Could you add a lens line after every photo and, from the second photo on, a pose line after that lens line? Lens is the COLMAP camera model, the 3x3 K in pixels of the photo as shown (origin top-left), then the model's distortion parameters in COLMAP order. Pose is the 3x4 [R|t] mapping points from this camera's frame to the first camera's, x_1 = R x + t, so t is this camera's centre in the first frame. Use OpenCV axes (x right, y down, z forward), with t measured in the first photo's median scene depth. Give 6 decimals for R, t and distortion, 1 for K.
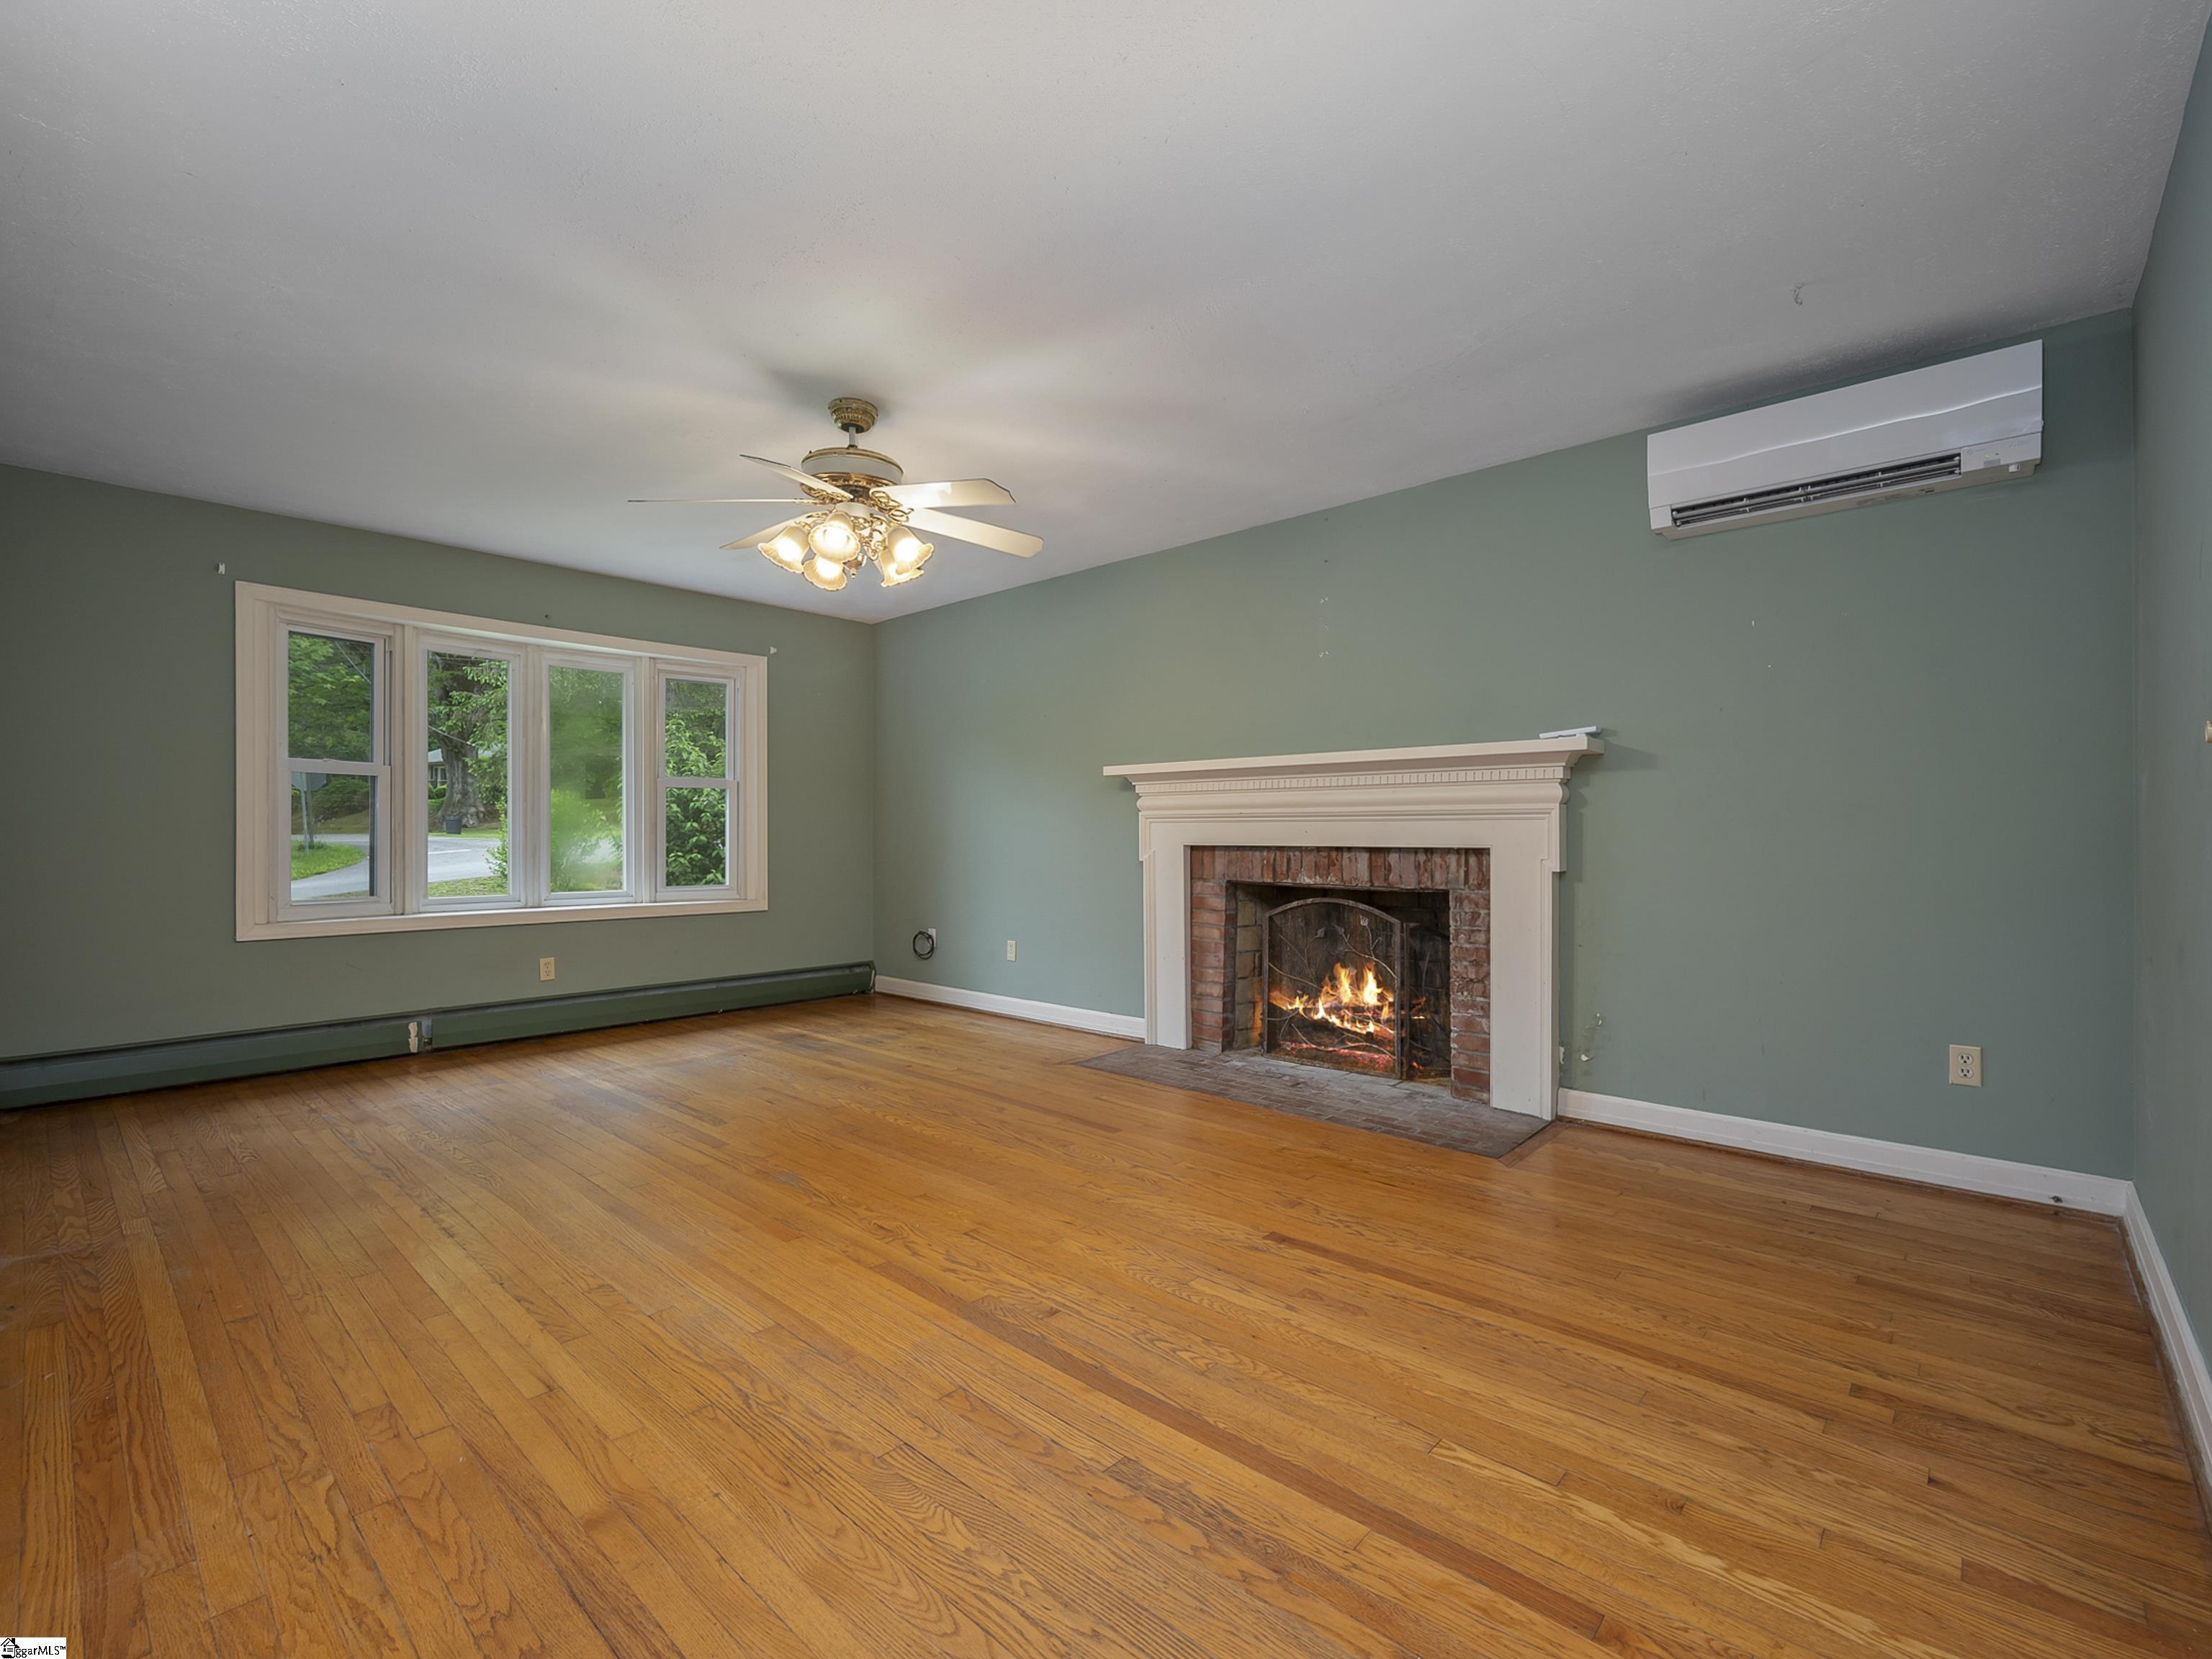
lens RADIAL K [[978.1, 0, 1092.0], [0, 978.1, 845.1], [0, 0, 1]] dist [-0.000622, 0.000569]
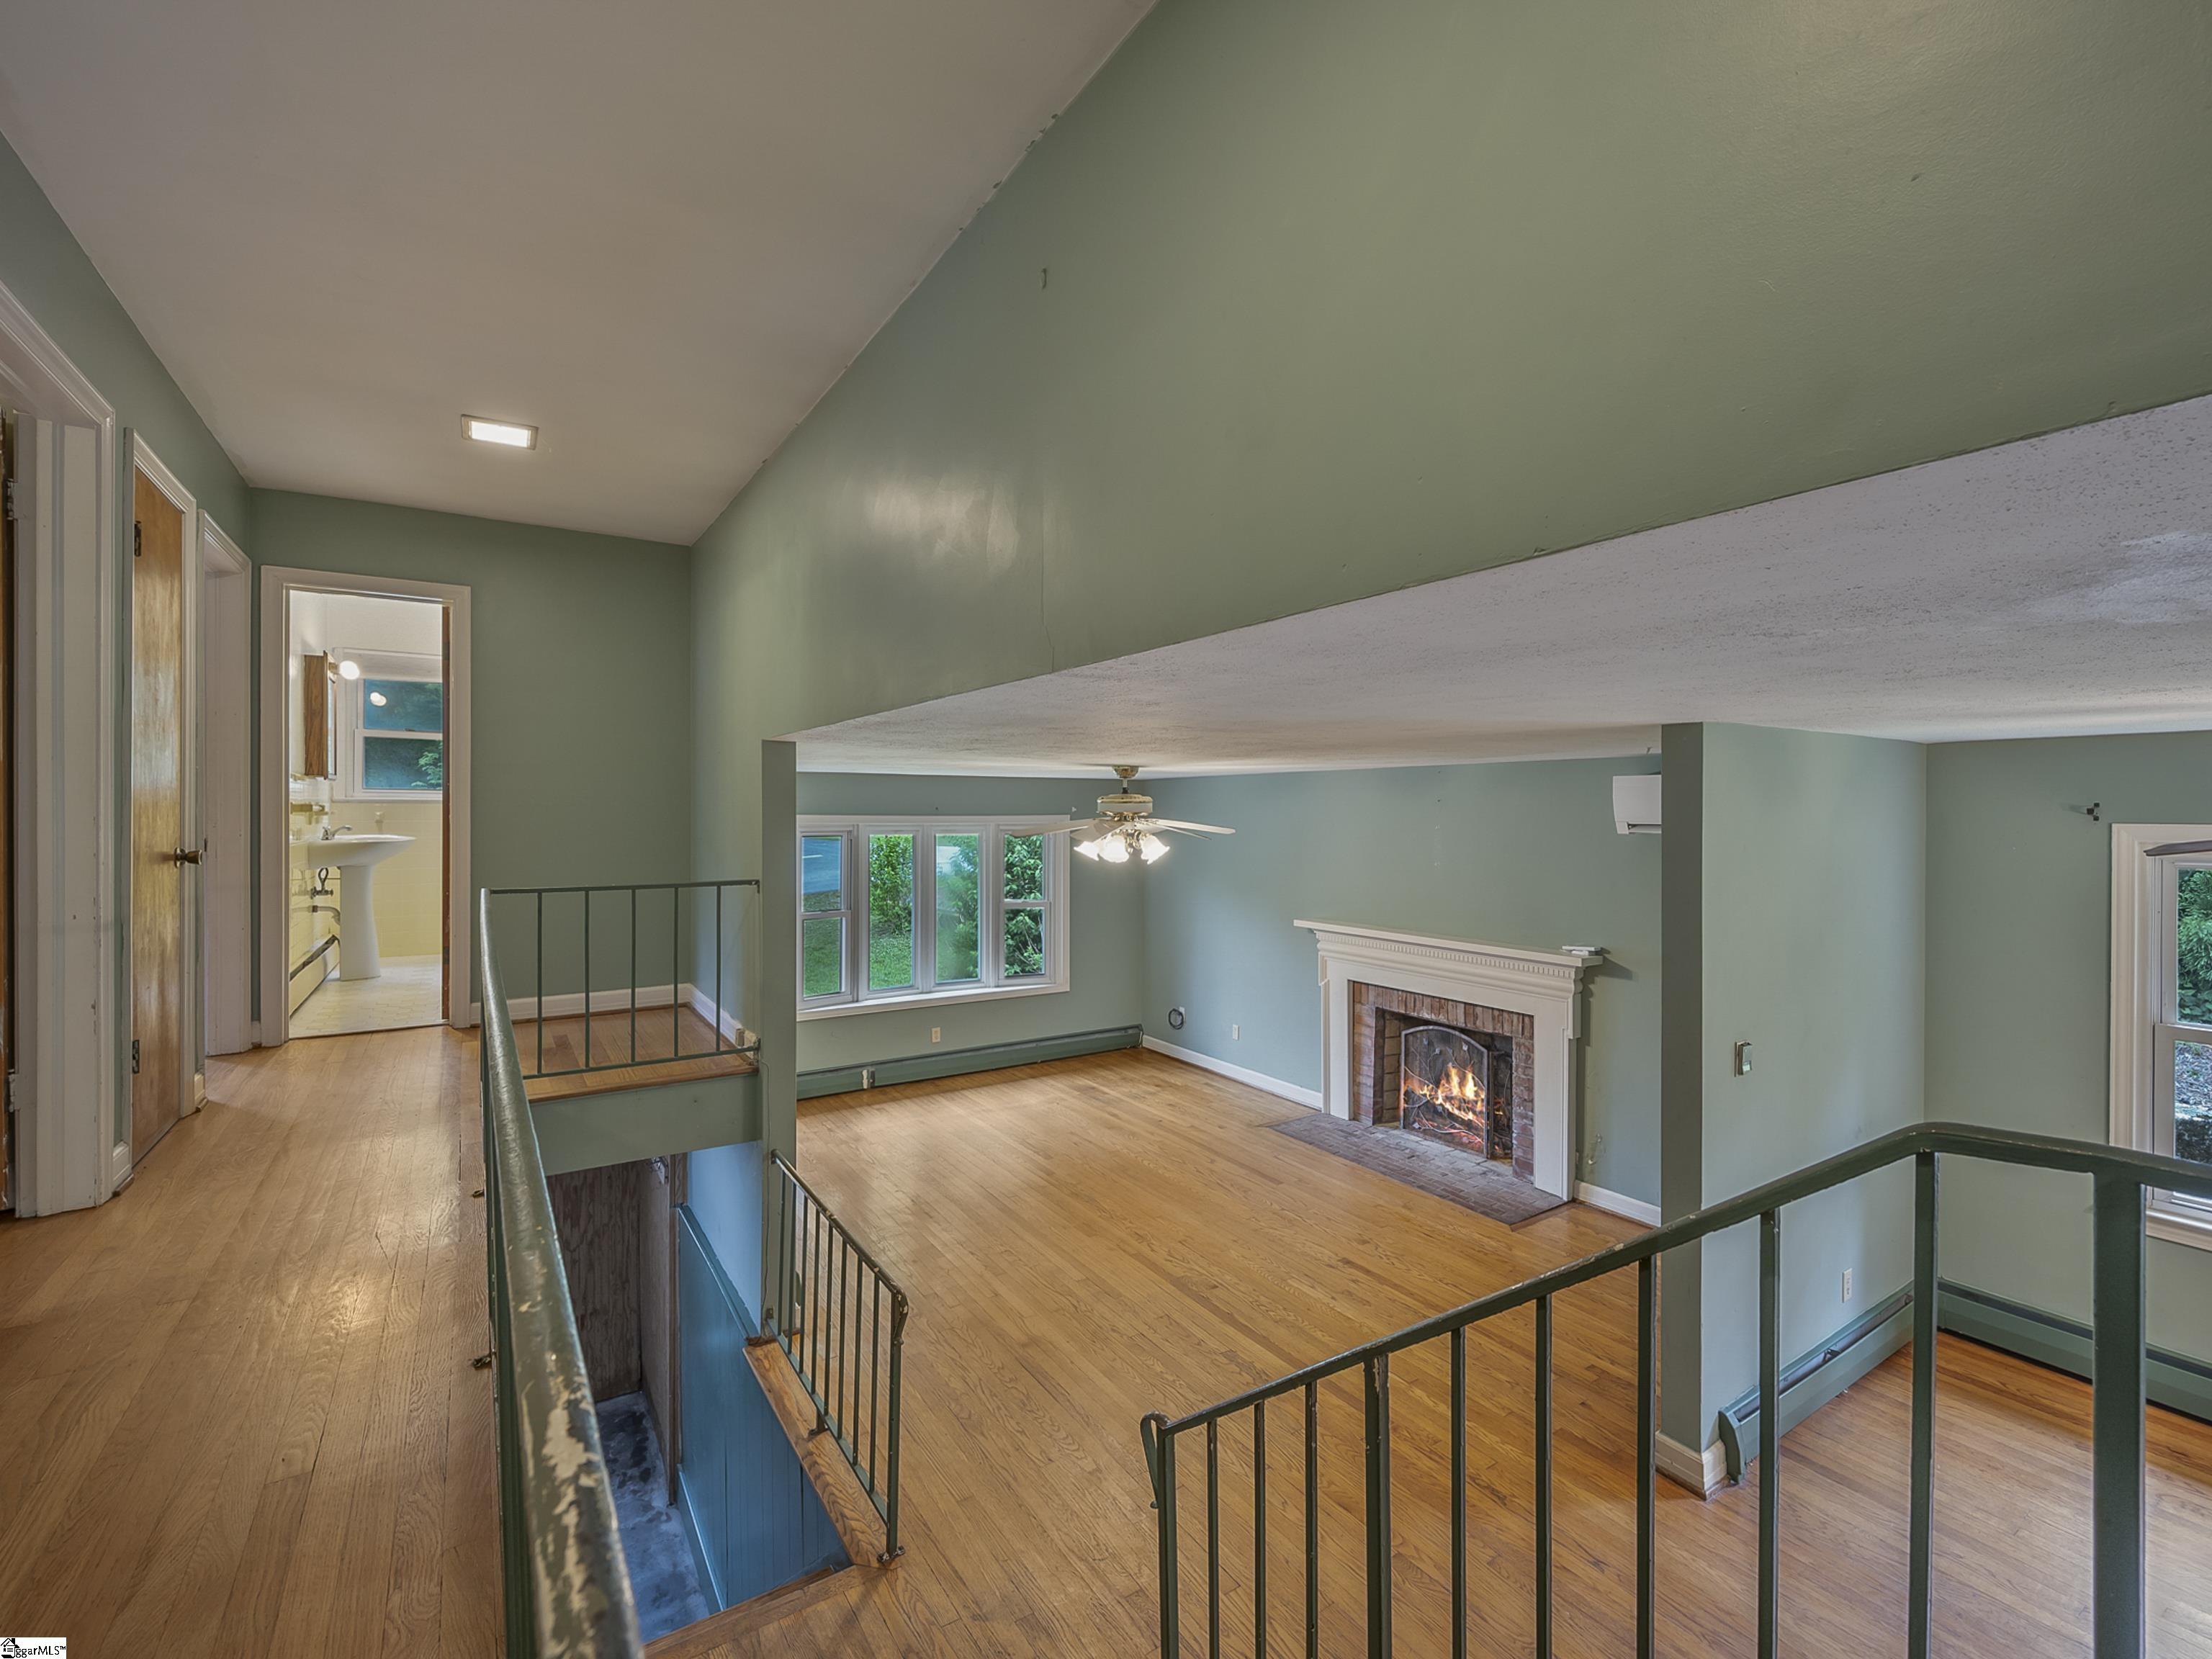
lens RADIAL K [[978.1, 0, 1146.5], [0, 978.1, 826.9], [0, 0, 1]] dist [-0.000622, 0.000569]
pose [[0.974604, 0.005995, -0.223853, 0.147211], [-0.005395, 0.999980, 0.003293, -0.267093], [0.223868, -0.002001, 0.974617, -0.557777]]
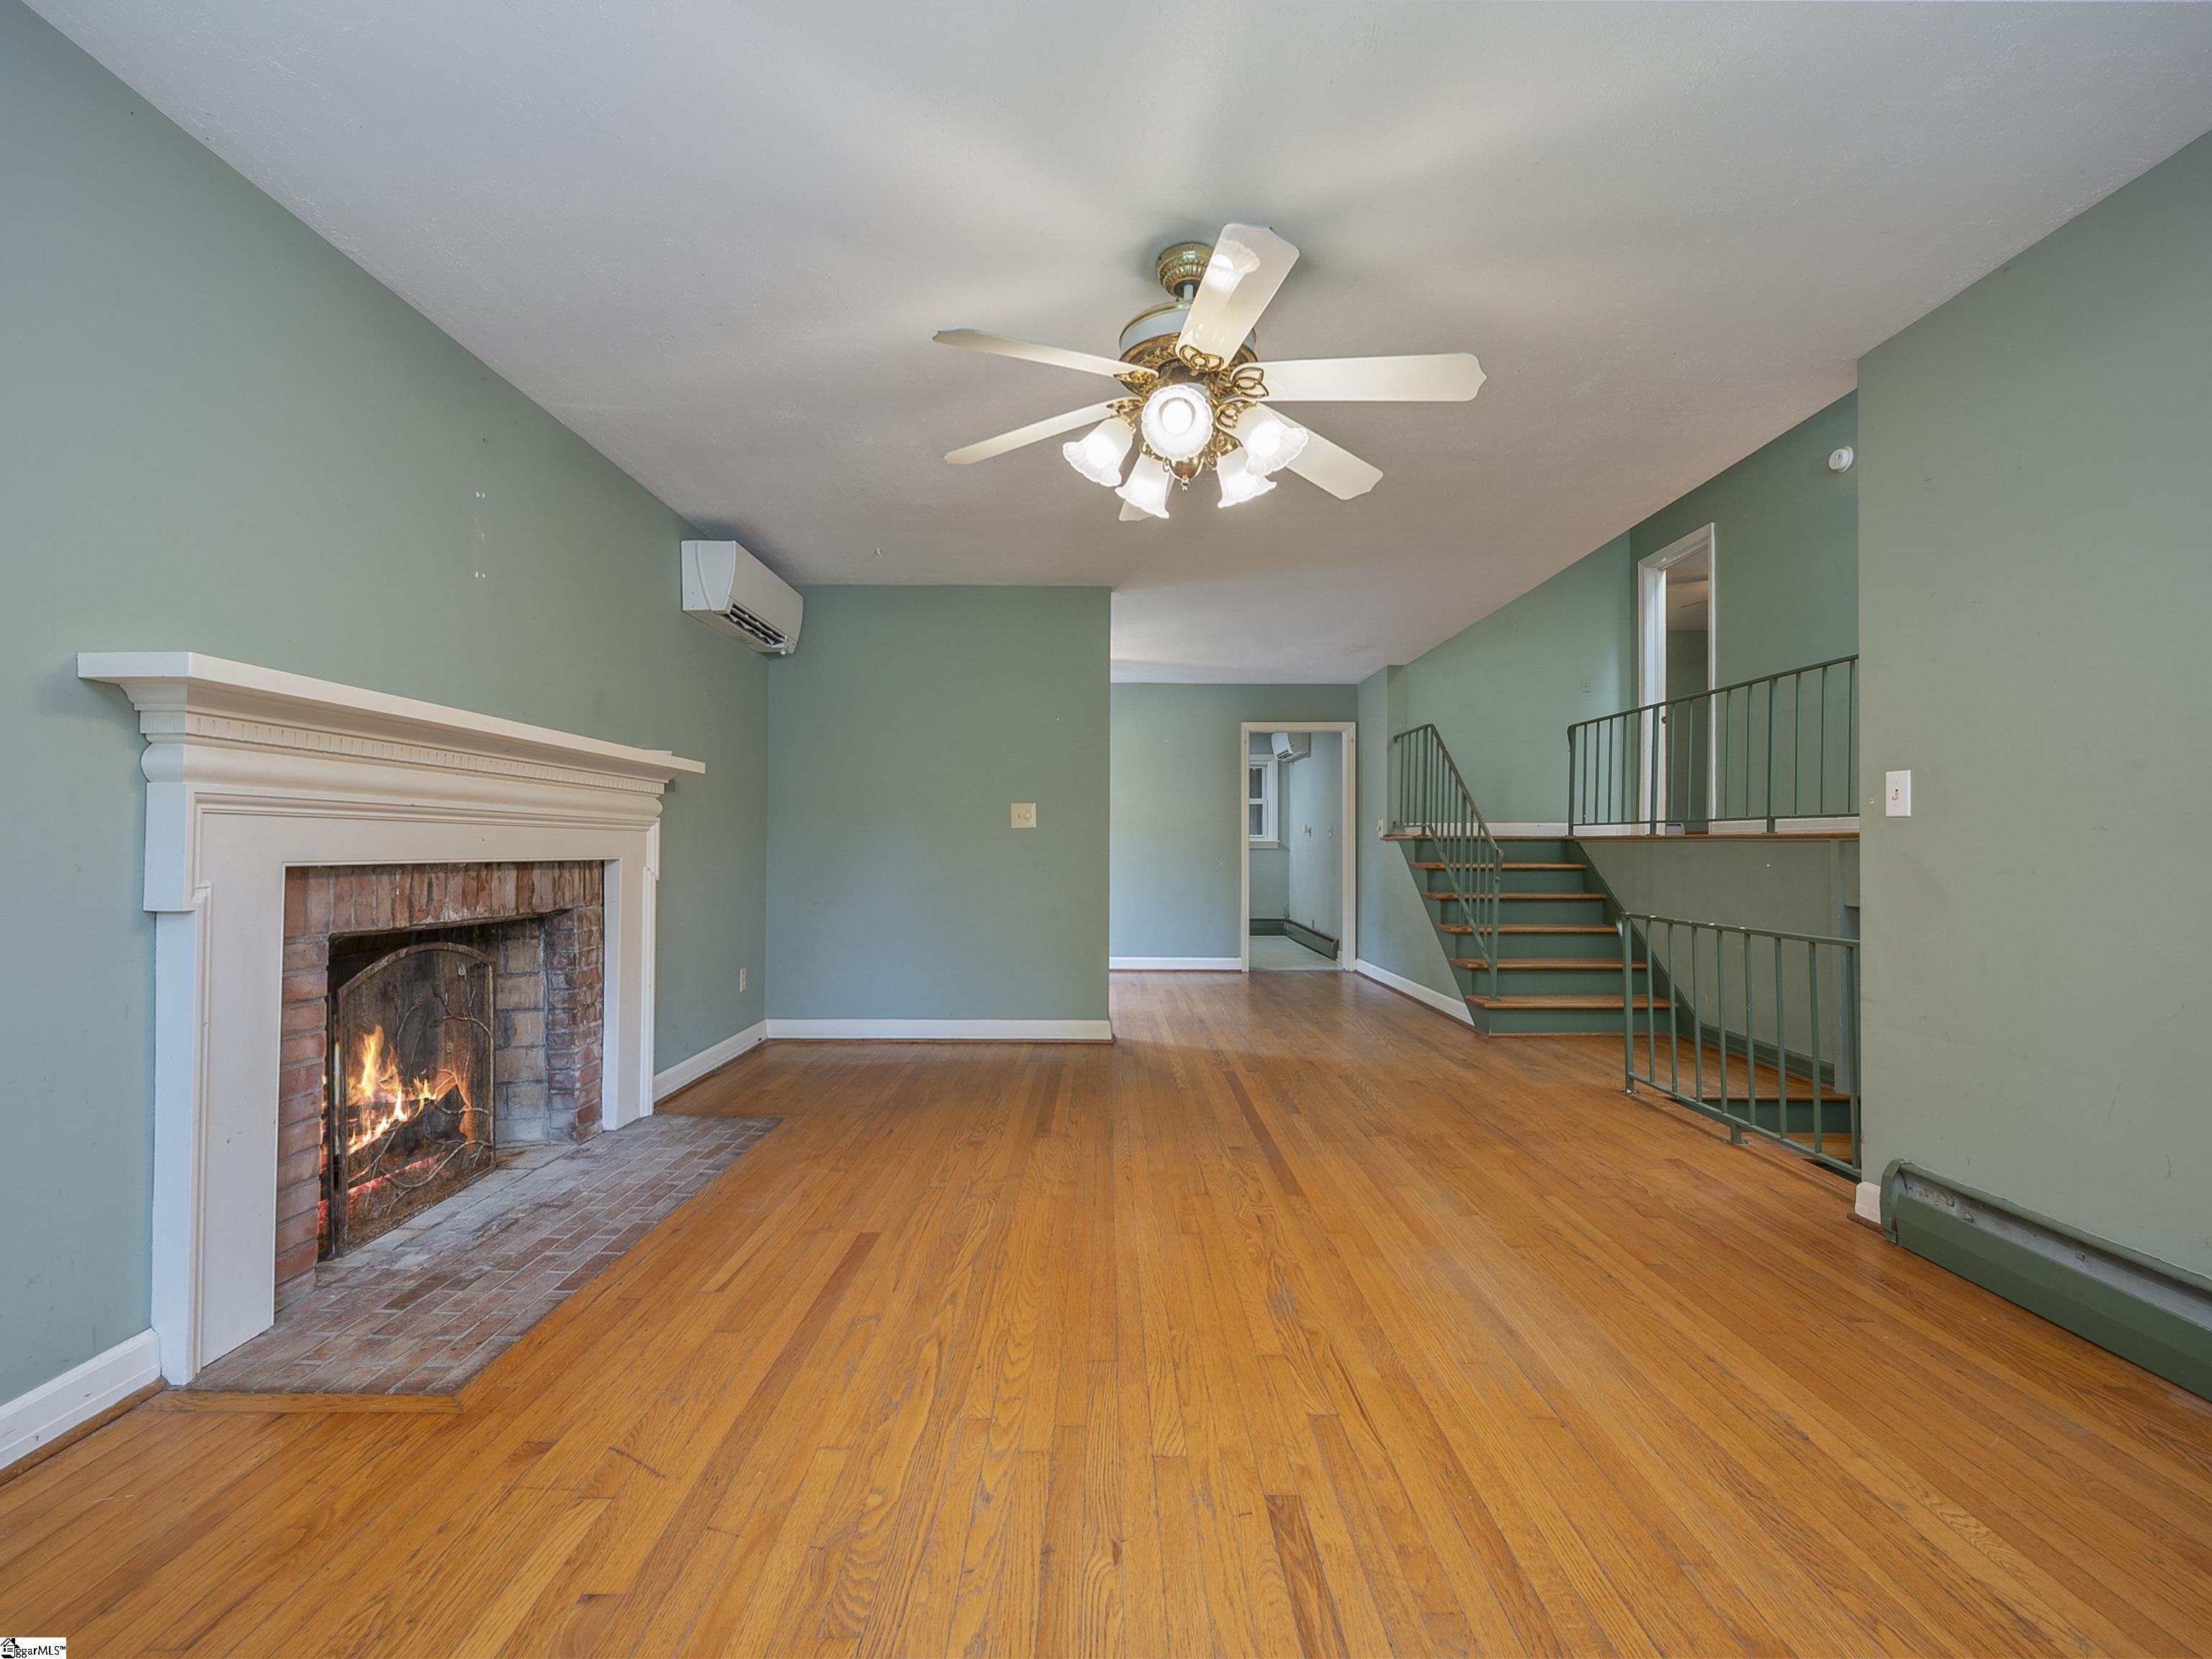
lens RADIAL K [[978.1, 0, 1109.1], [0, 978.1, 834.4], [0, 0, 1]] dist [-0.000622, 0.000569]
pose [[-0.679622, 0.009226, 0.733505, -0.574985], [0.006585, 0.999957, -0.006477, -0.011060], [-0.733533, 0.000428, -0.679654, 1.196524]]
